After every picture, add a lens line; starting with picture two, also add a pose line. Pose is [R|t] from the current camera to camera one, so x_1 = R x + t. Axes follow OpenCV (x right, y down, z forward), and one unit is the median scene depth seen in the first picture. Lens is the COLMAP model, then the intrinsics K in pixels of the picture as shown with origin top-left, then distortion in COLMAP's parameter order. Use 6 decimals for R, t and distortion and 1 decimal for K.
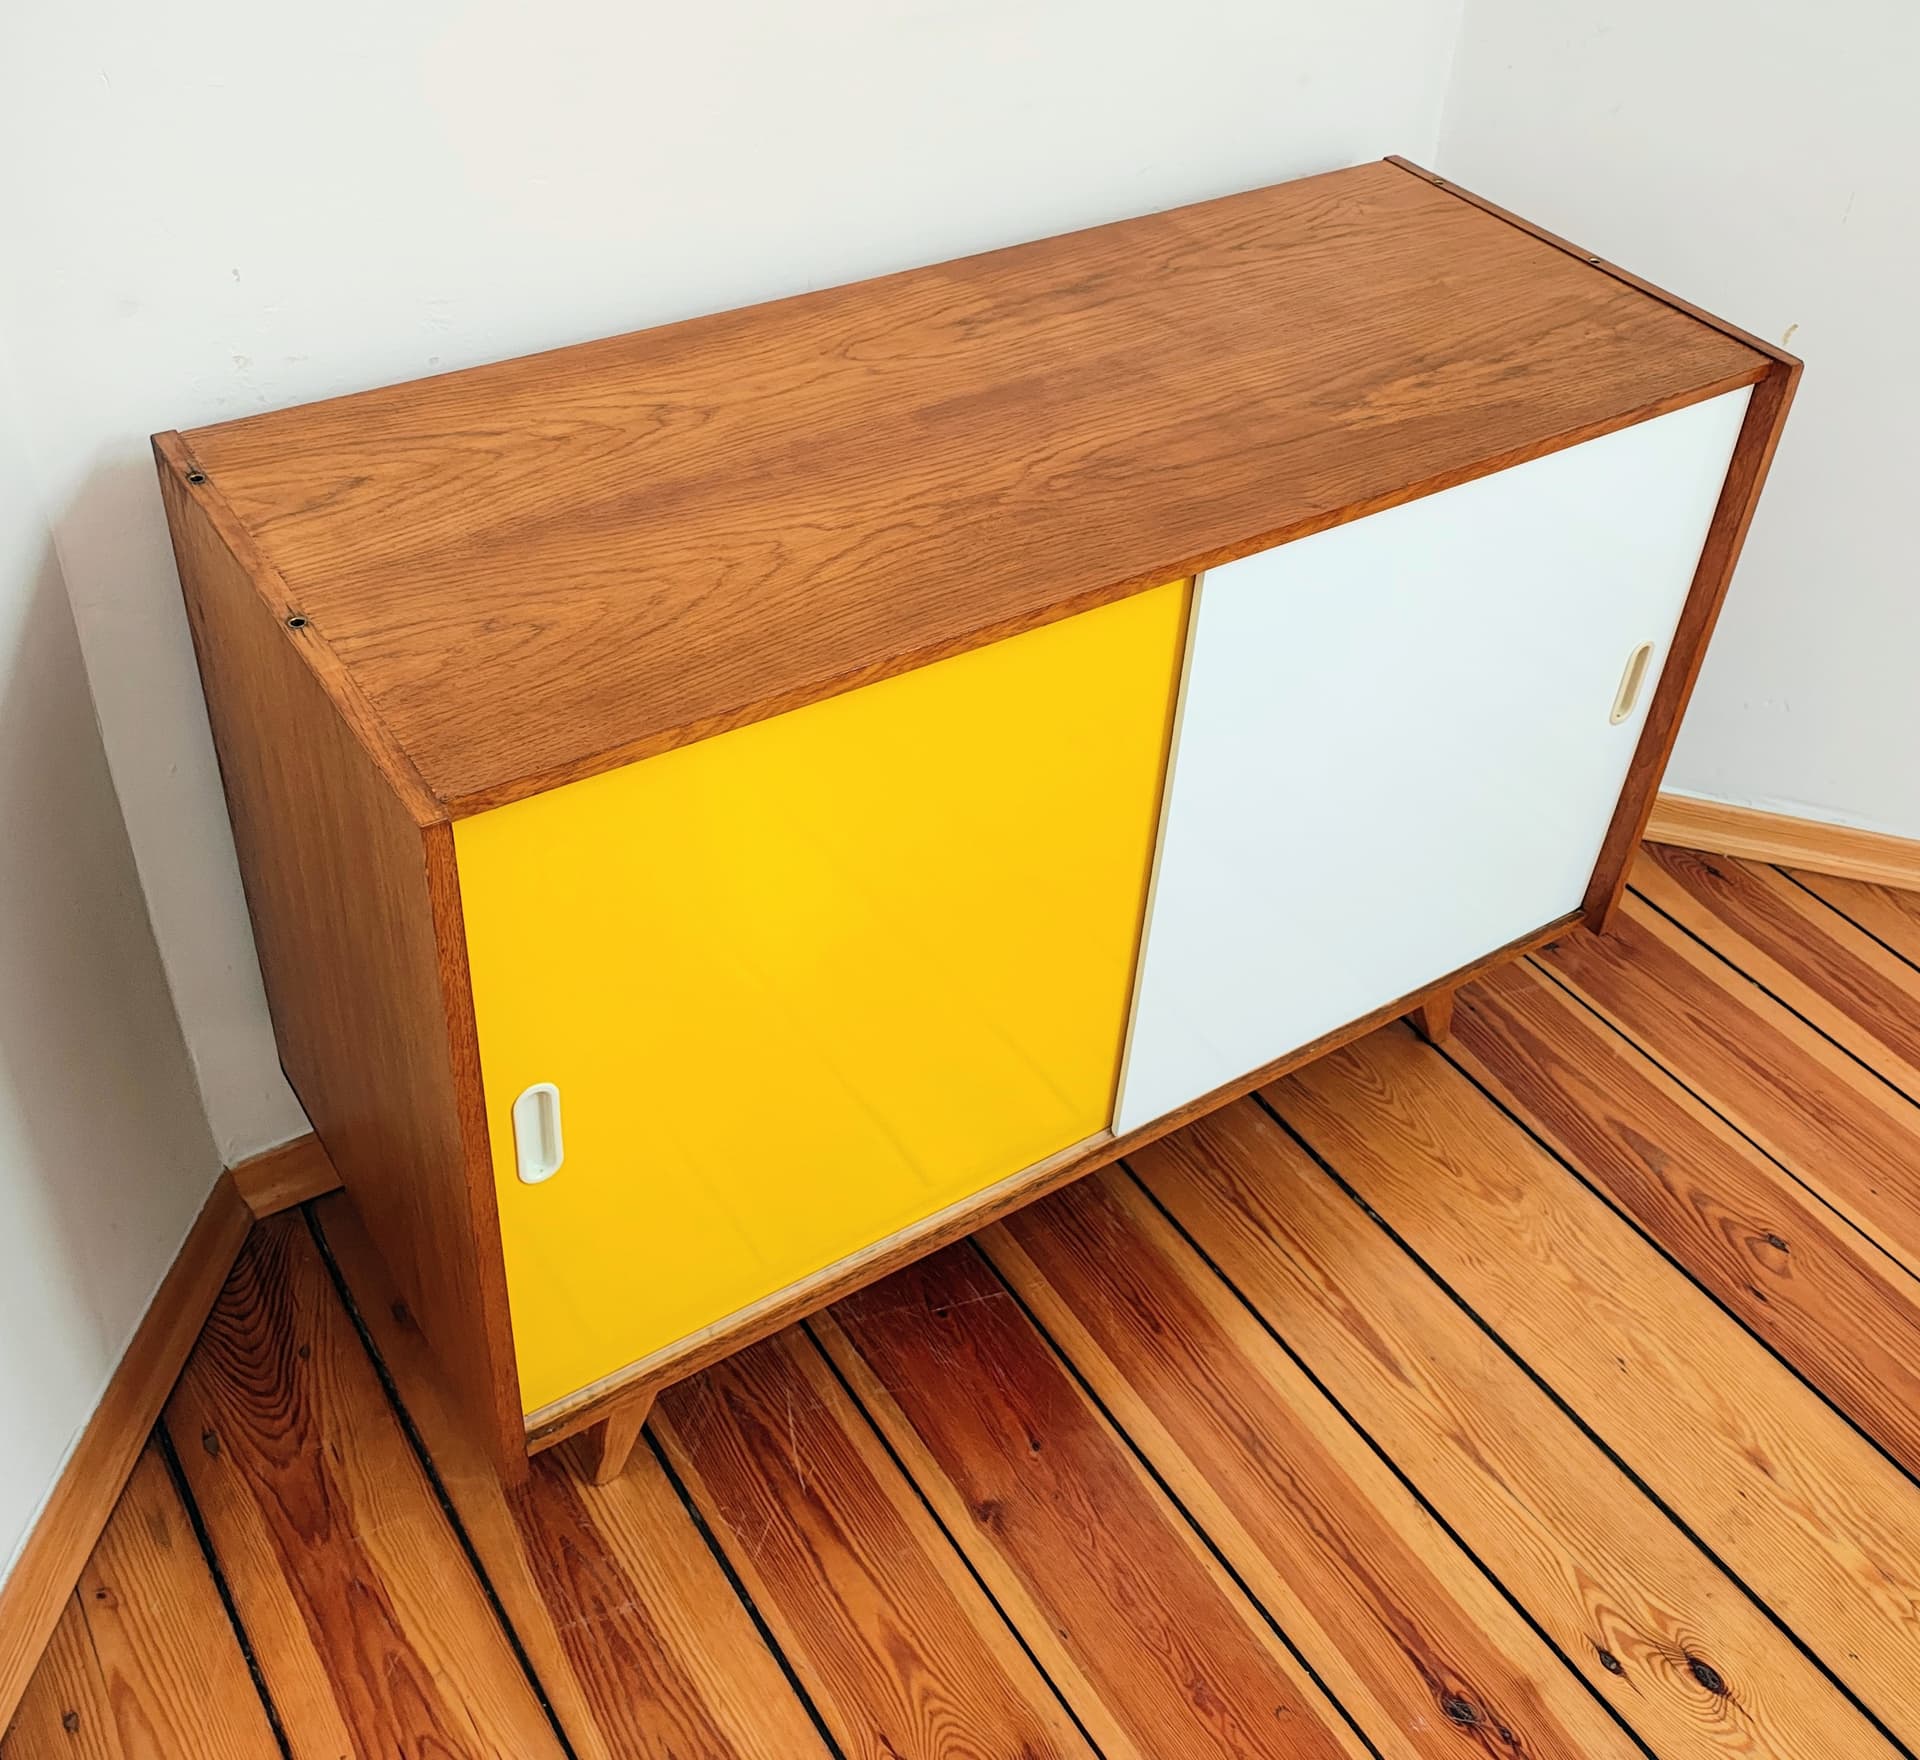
lens RADIAL K [[2024.0, 0, 963.4], [0, 2024.0, 731.0], [0, 0, 1]] dist [-0.000578, 0.000000]
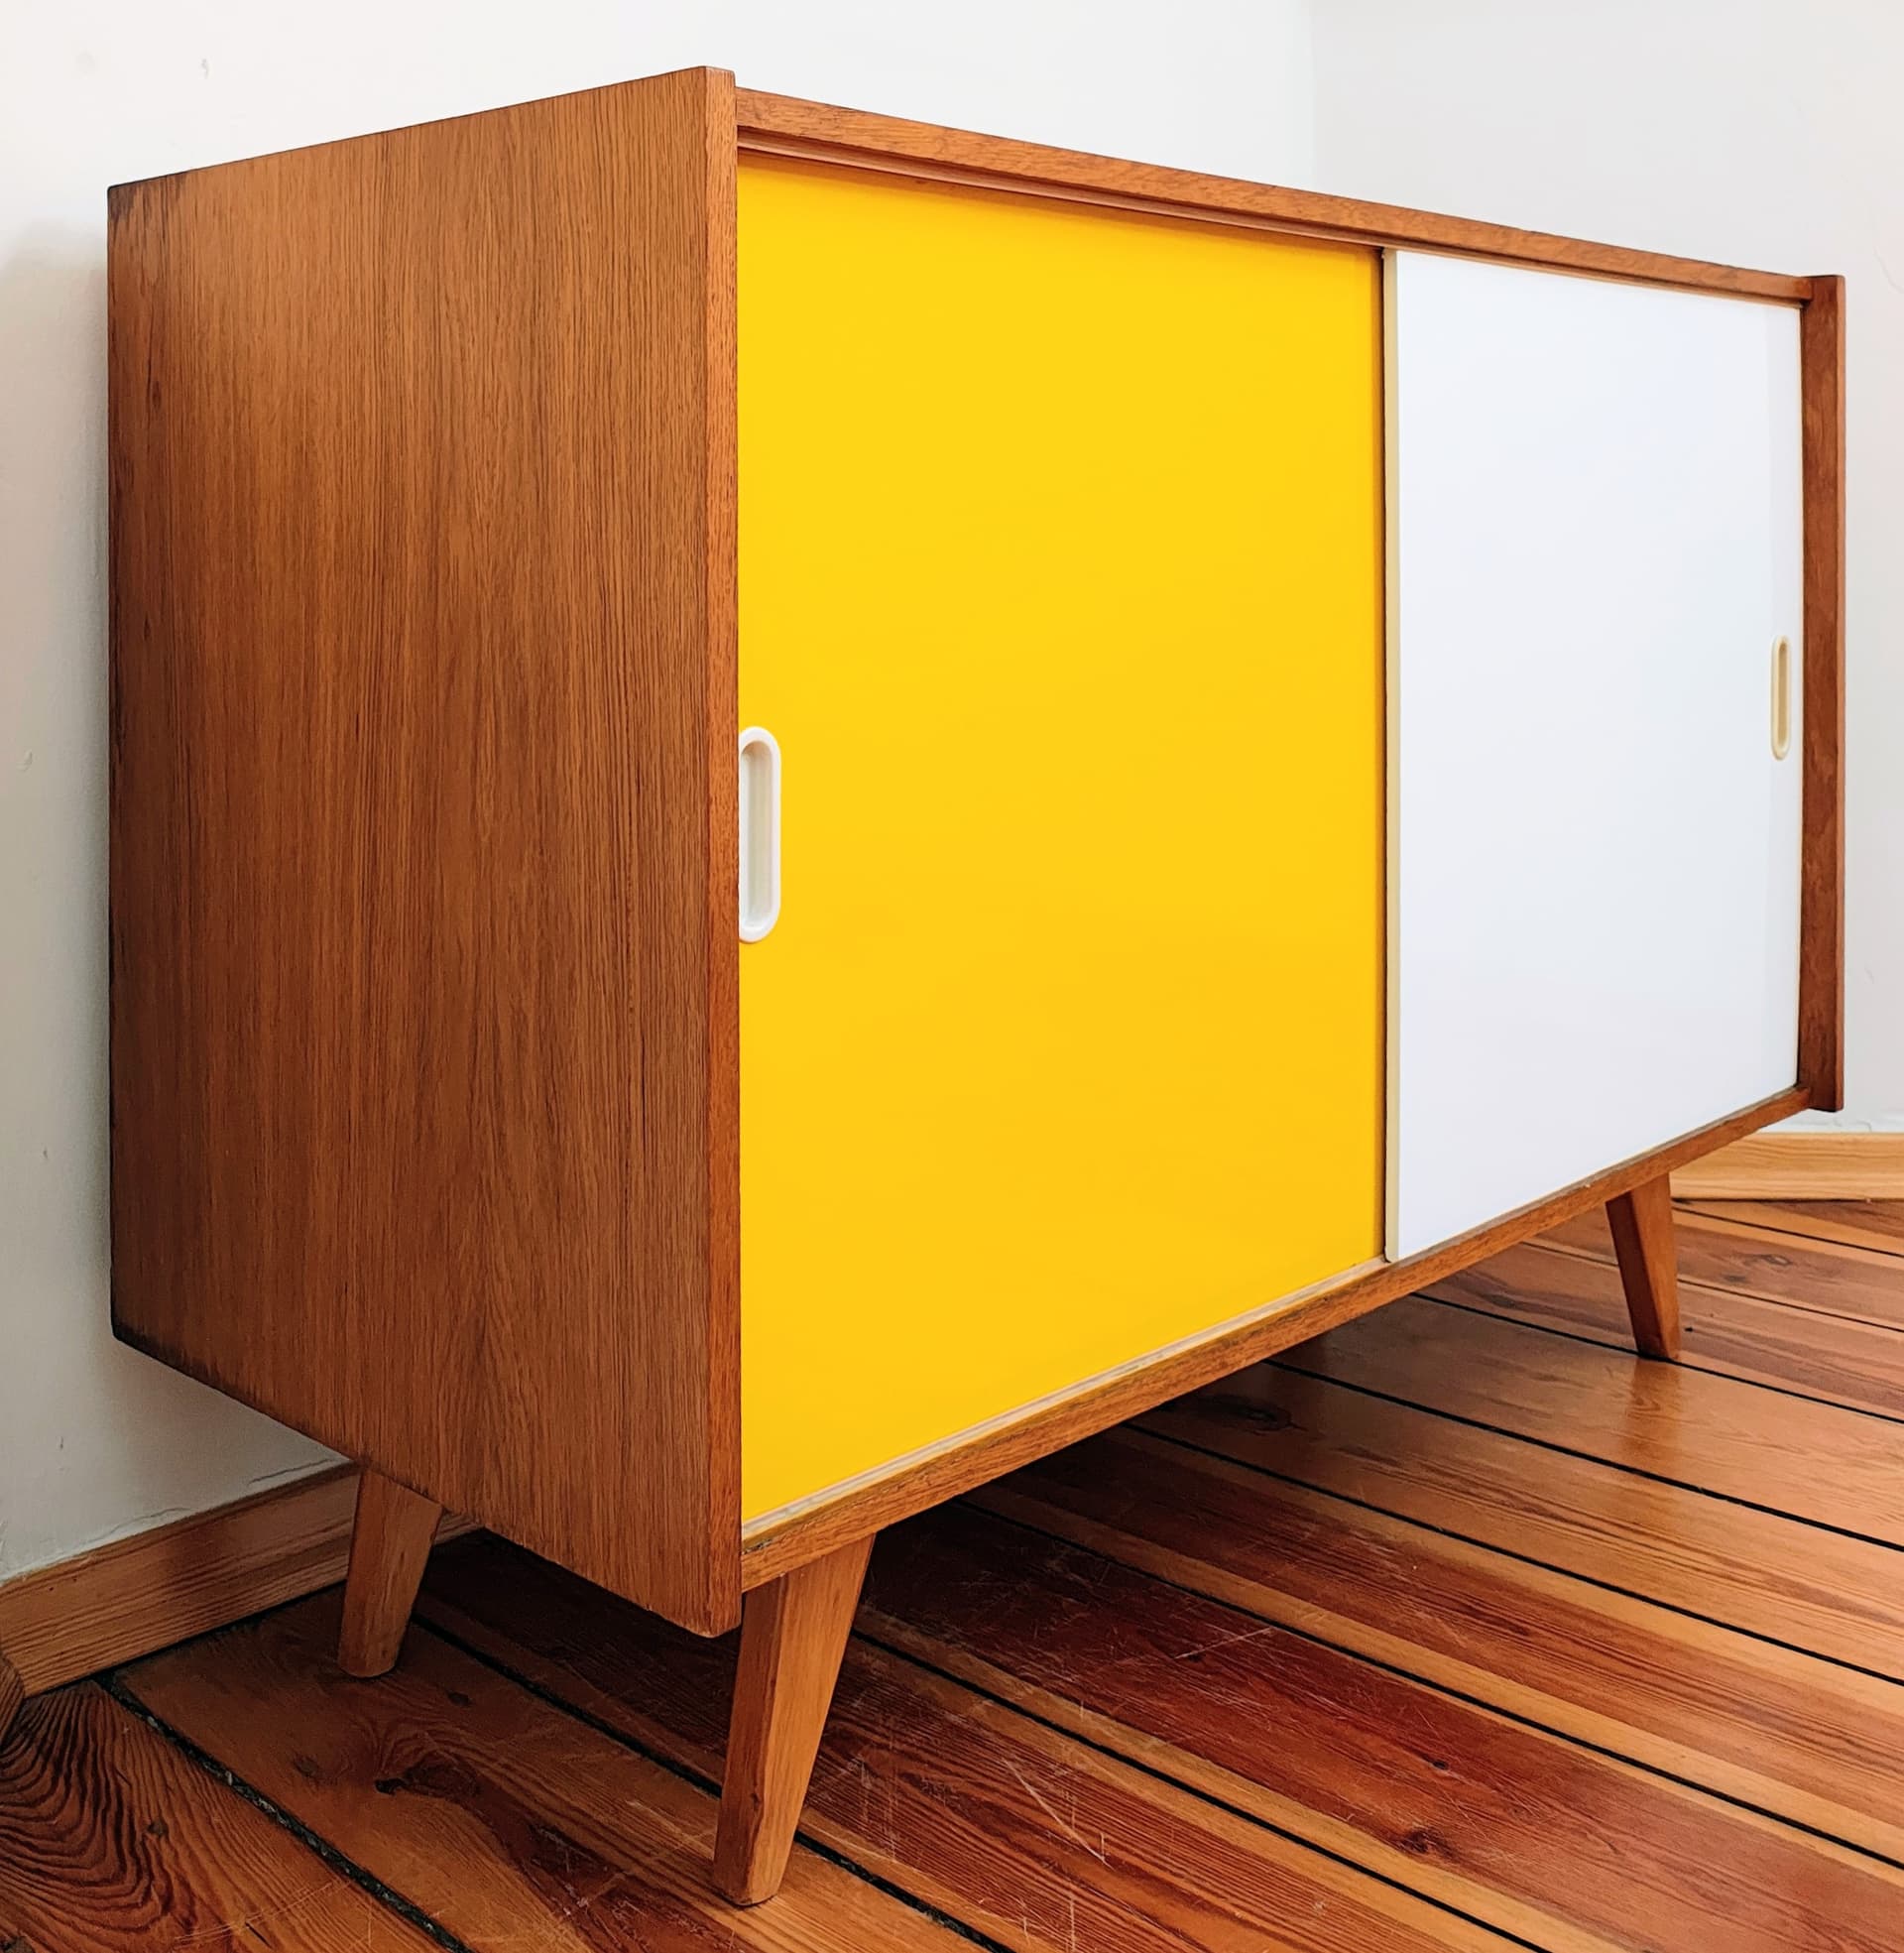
lens RADIAL K [[2342.3, 0, 757.6], [0, 2342.3, 505.8], [0, 0, 1]] dist [-0.032179, 0.000000]
pose [[0.981495, -0.062946, 0.180845, -0.265407], [0.159695, 0.790216, -0.591656, 0.439383], [-0.105664, 0.609587, 0.785645, 0.267432]]
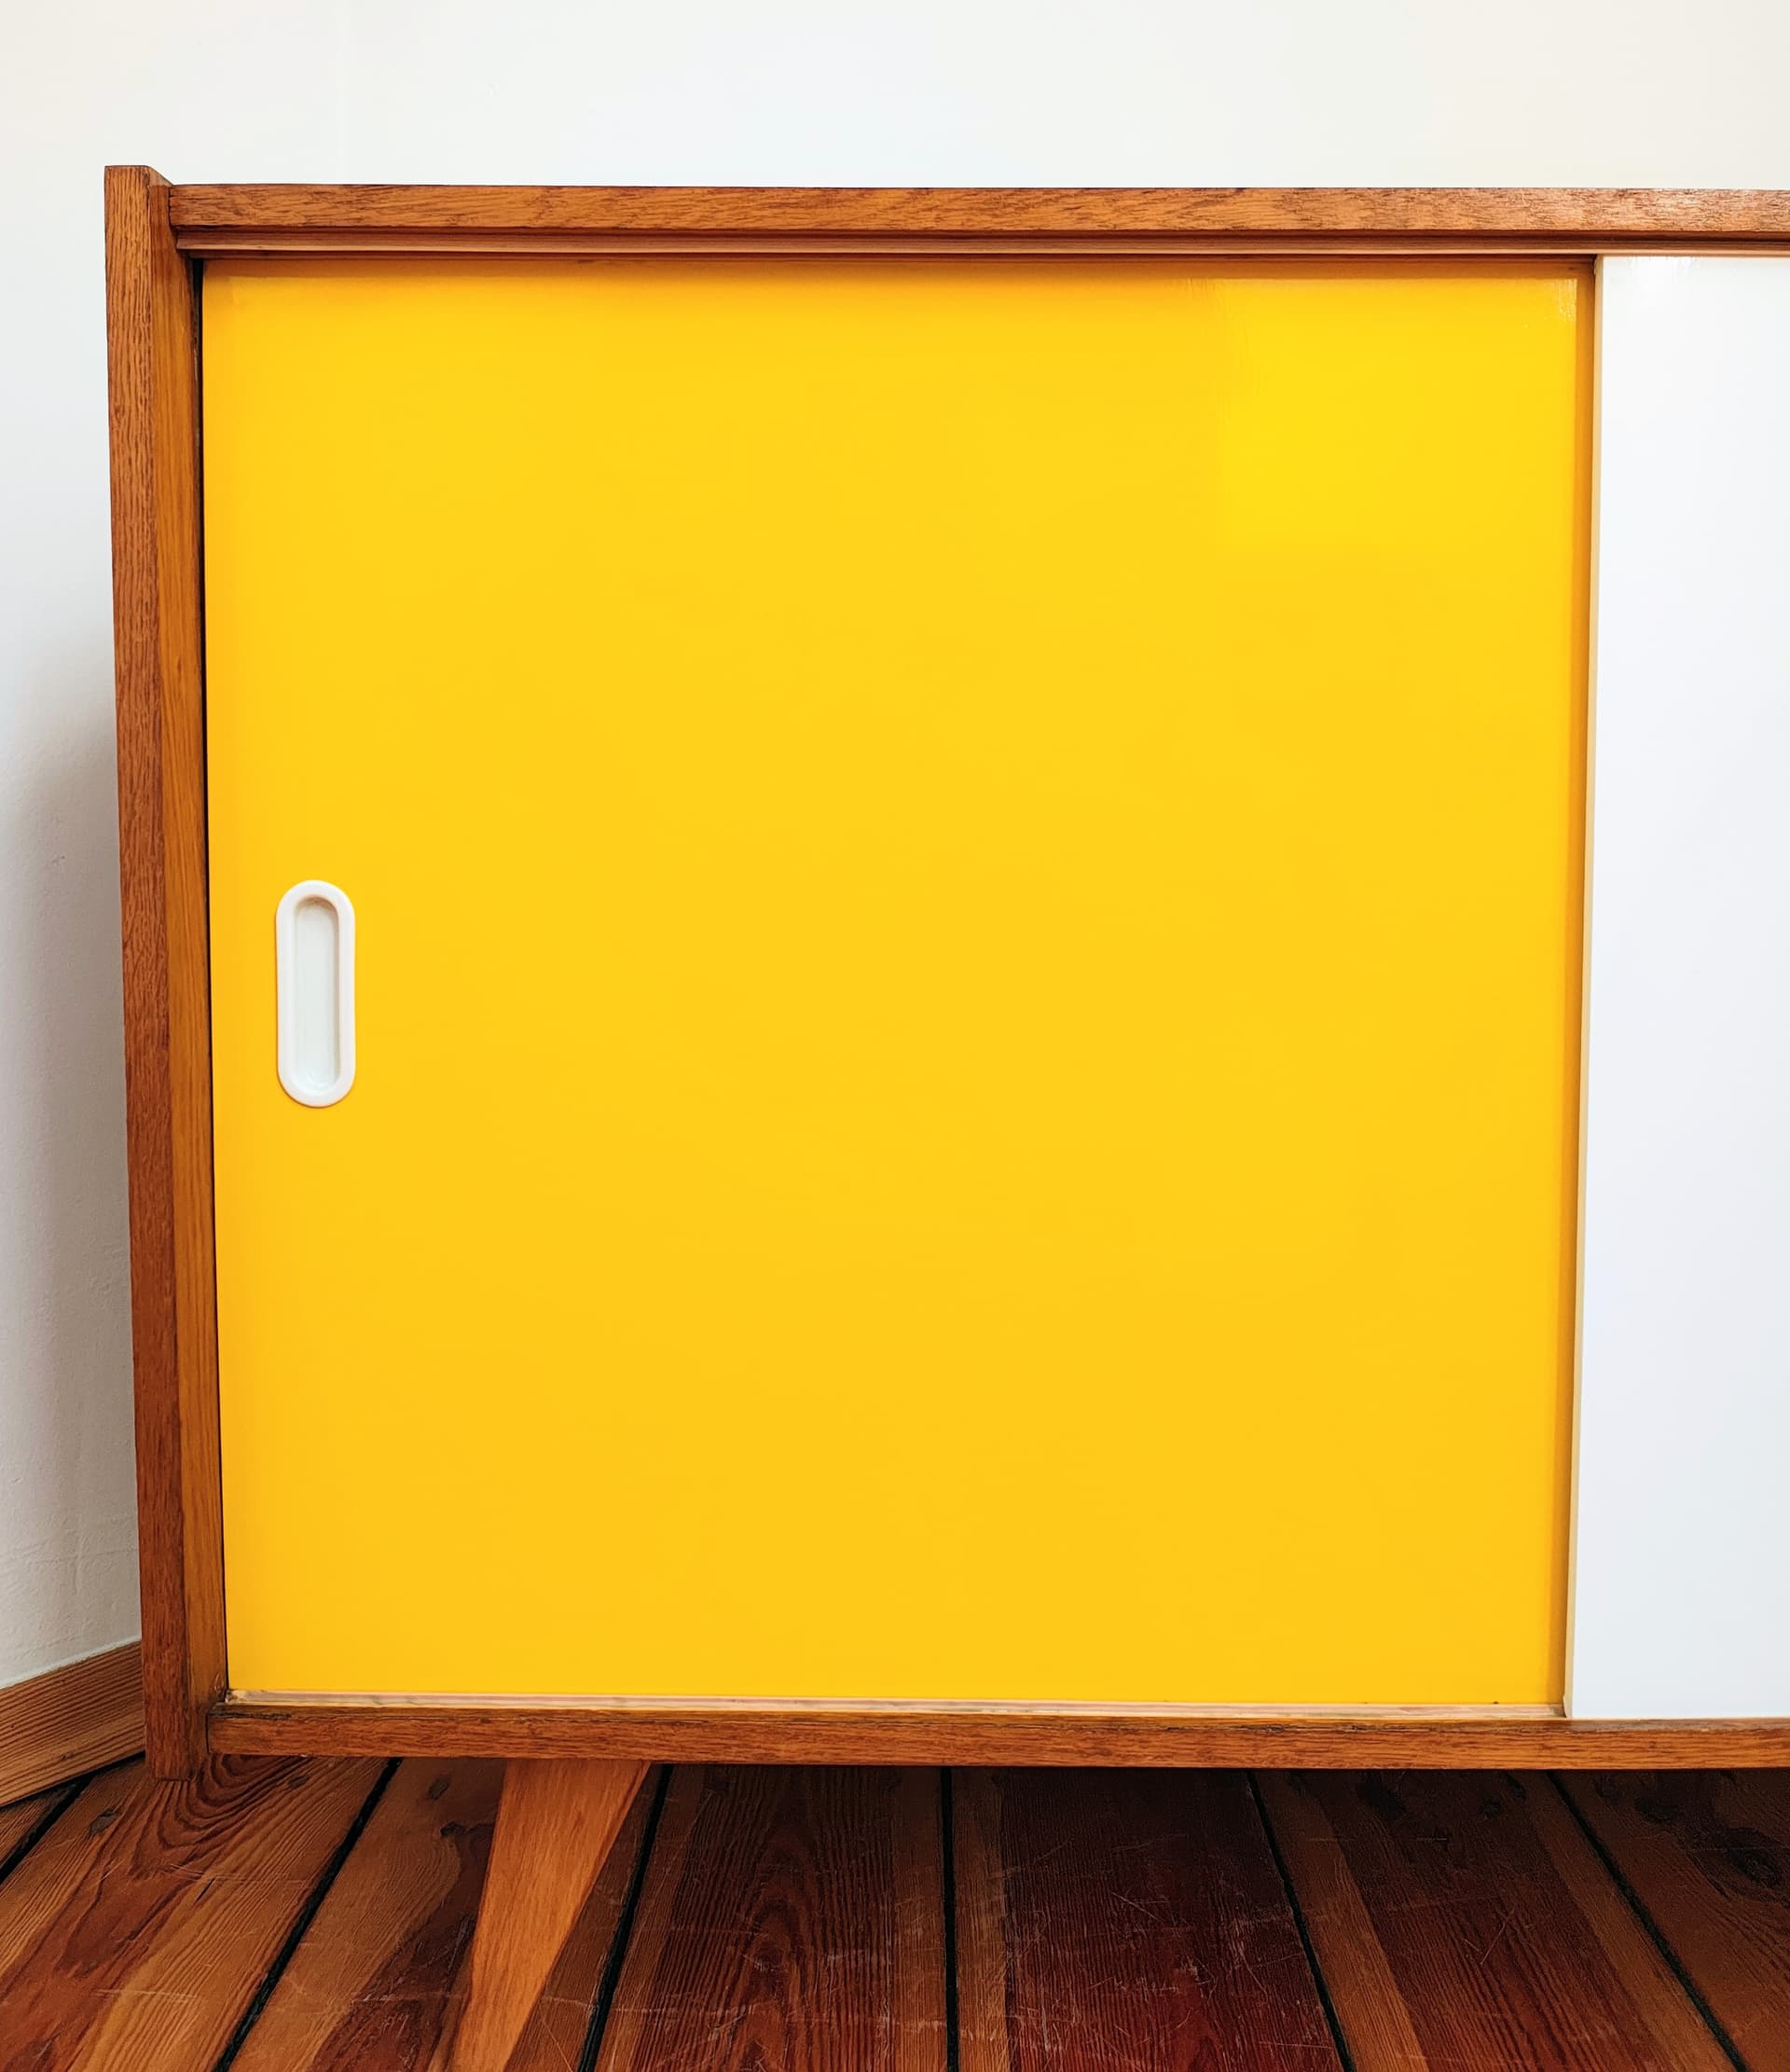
lens RADIAL K [[1795.1, 0, 892.5], [0, 1795.1, 906.6], [0, 0, 1]] dist [-0.017642, -0.011550]
pose [[0.820376, -0.026078, -0.571230, 0.194379], [-0.307661, 0.821916, -0.479374, 0.301845], [0.482004, 0.569012, 0.666257, 0.552023]]
